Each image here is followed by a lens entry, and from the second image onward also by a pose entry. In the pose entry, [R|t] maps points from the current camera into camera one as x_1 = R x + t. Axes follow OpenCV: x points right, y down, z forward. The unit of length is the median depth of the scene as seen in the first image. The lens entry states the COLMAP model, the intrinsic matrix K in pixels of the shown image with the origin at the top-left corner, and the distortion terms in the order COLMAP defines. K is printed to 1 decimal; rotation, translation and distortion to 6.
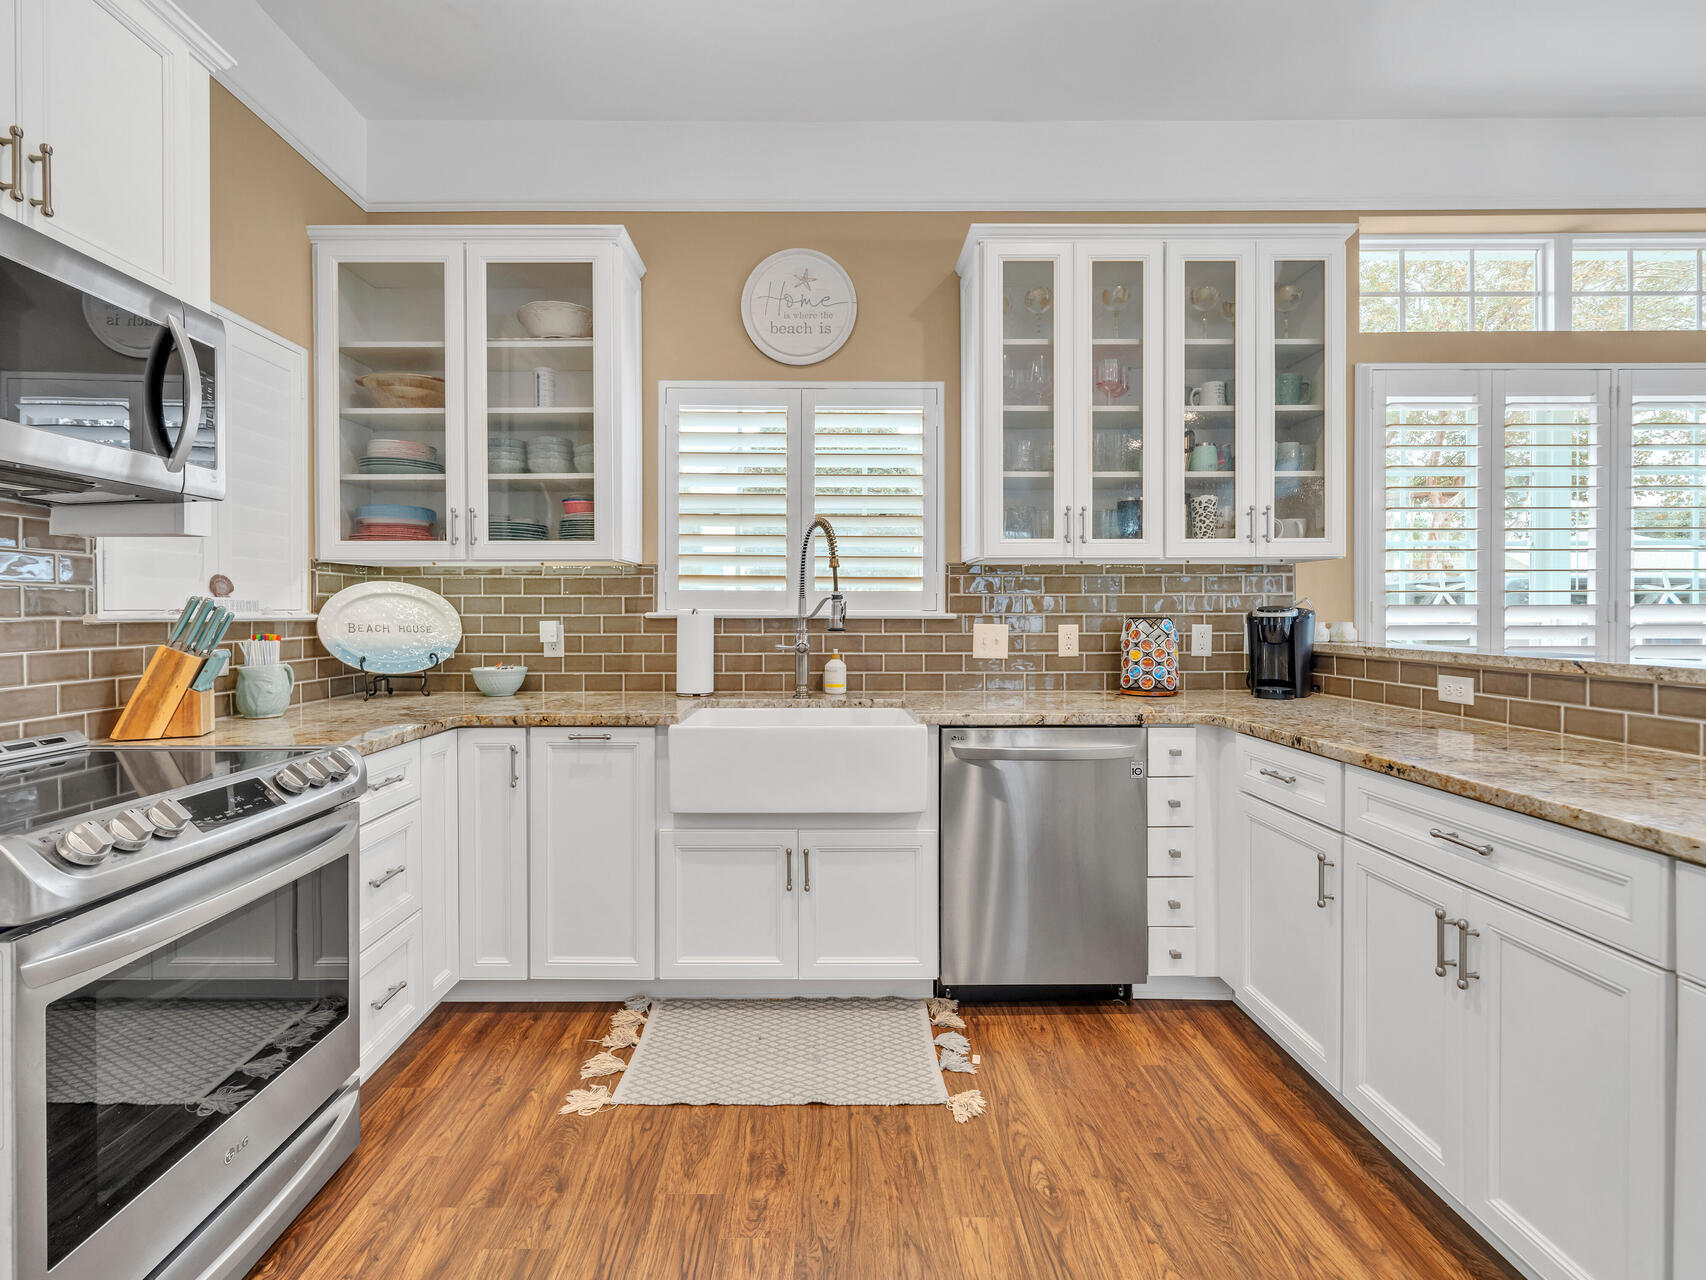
lens RADIAL K [[769.4, 0, 803.9], [0, 769.4, 628.2], [0, 0, 1]] dist [-0.003327, 0.000393]
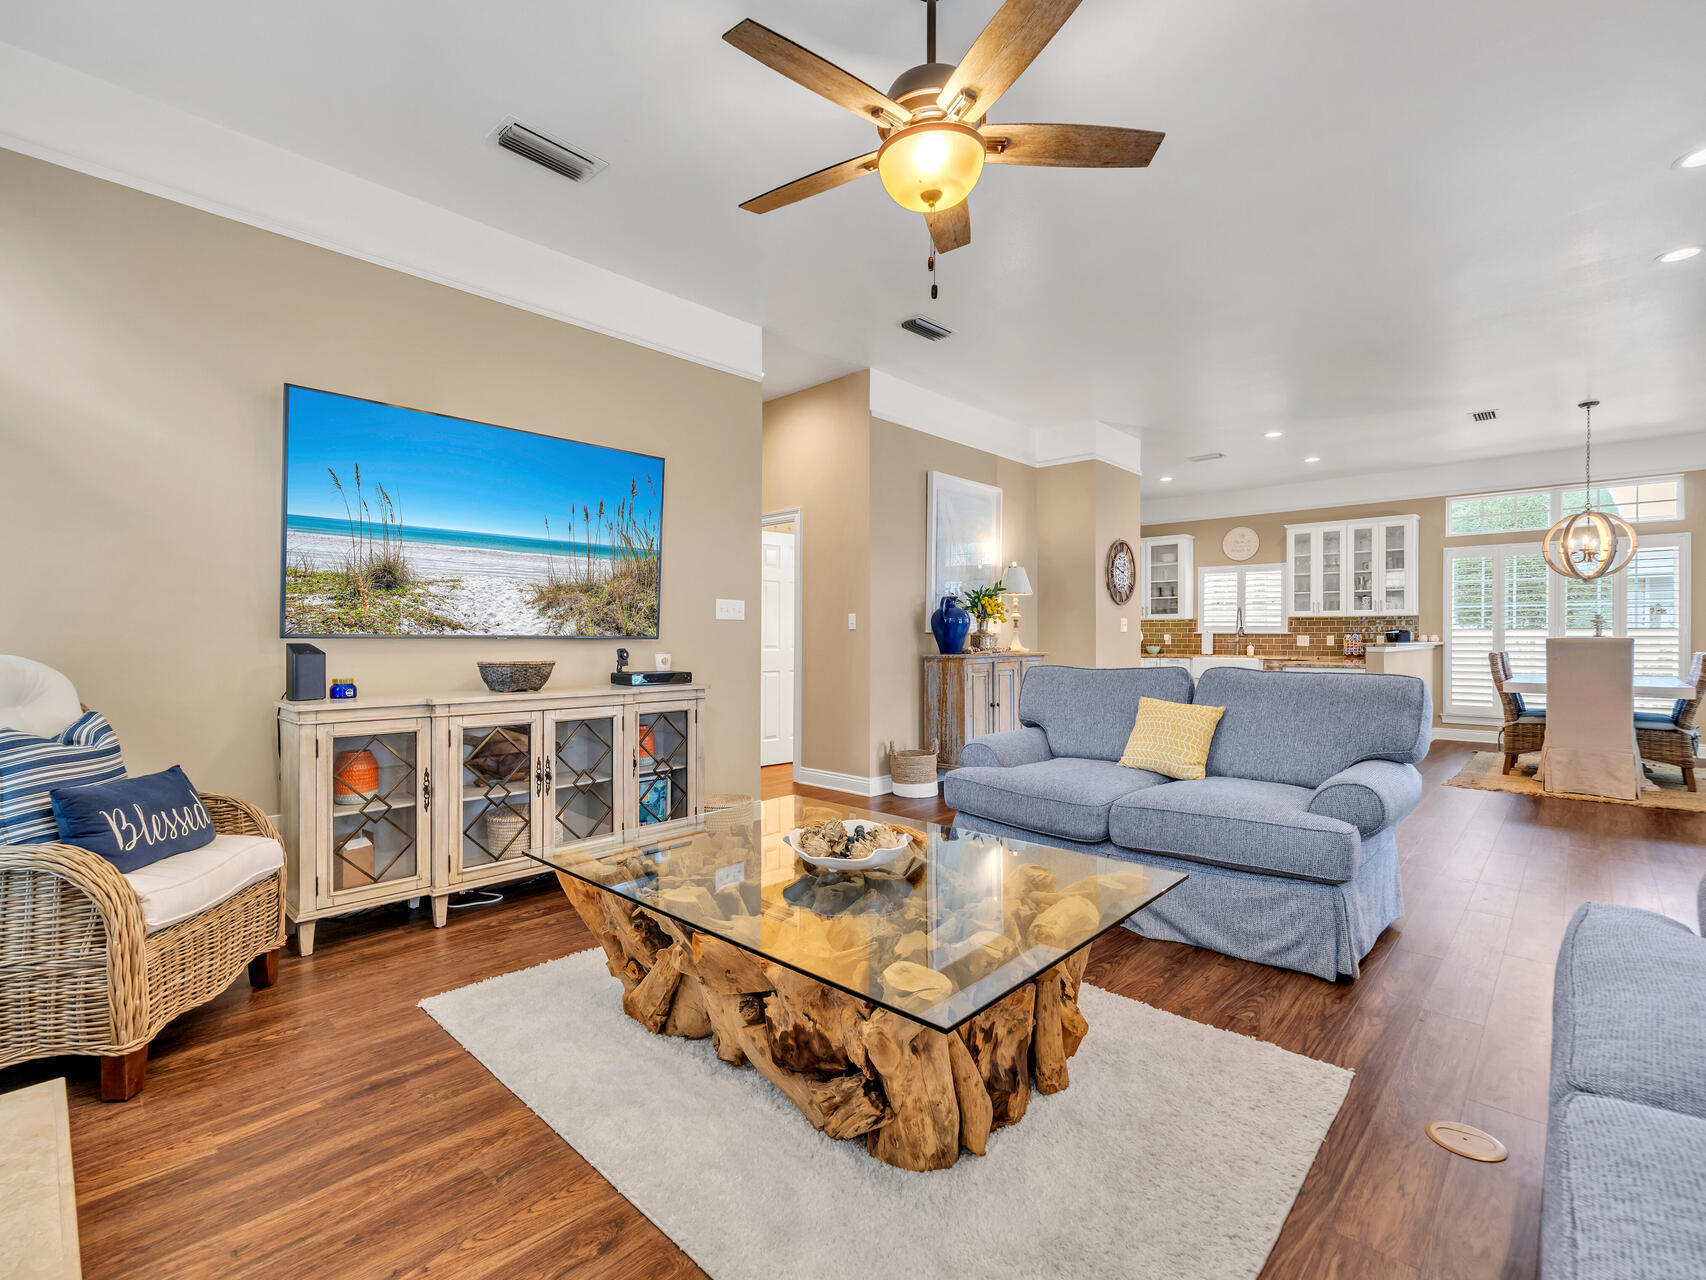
lens RADIAL K [[769.4, 0, 841.1], [0, 769.4, 643.1], [0, 0, 1]] dist [-0.003327, 0.000393]
pose [[0.714627, 0.009304, -0.699444, 1.251501], [-0.018275, 0.999819, -0.005372, 0.090060], [0.699267, 0.016621, 0.714667, -3.017078]]
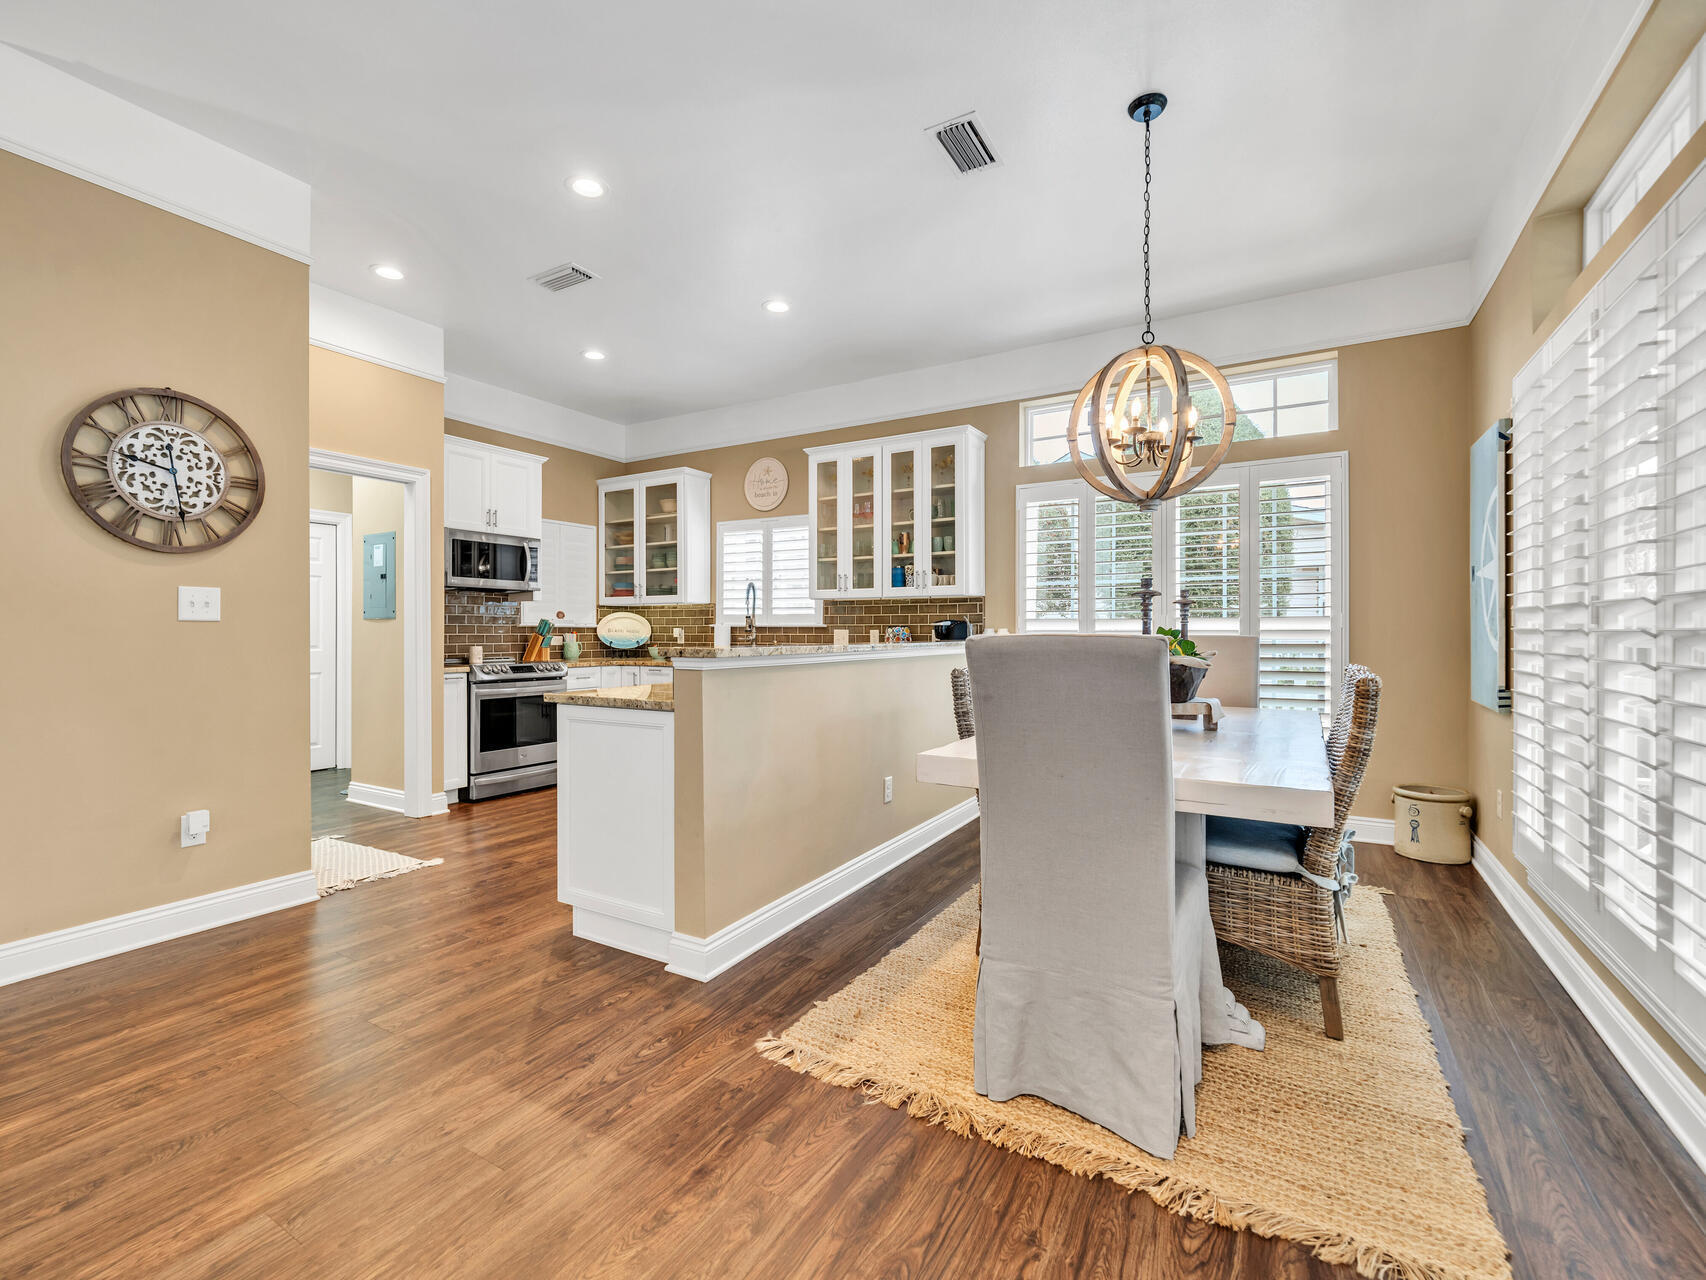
lens RADIAL K [[769.4, 0, 829.7], [0, 769.4, 632.8], [0, 0, 1]] dist [-0.003327, 0.000393]
pose [[0.853119, 0.002453, -0.521711, 1.419525], [-0.014118, 0.999731, -0.018385, 0.045081], [0.521525, 0.023050, 0.852924, -0.832655]]
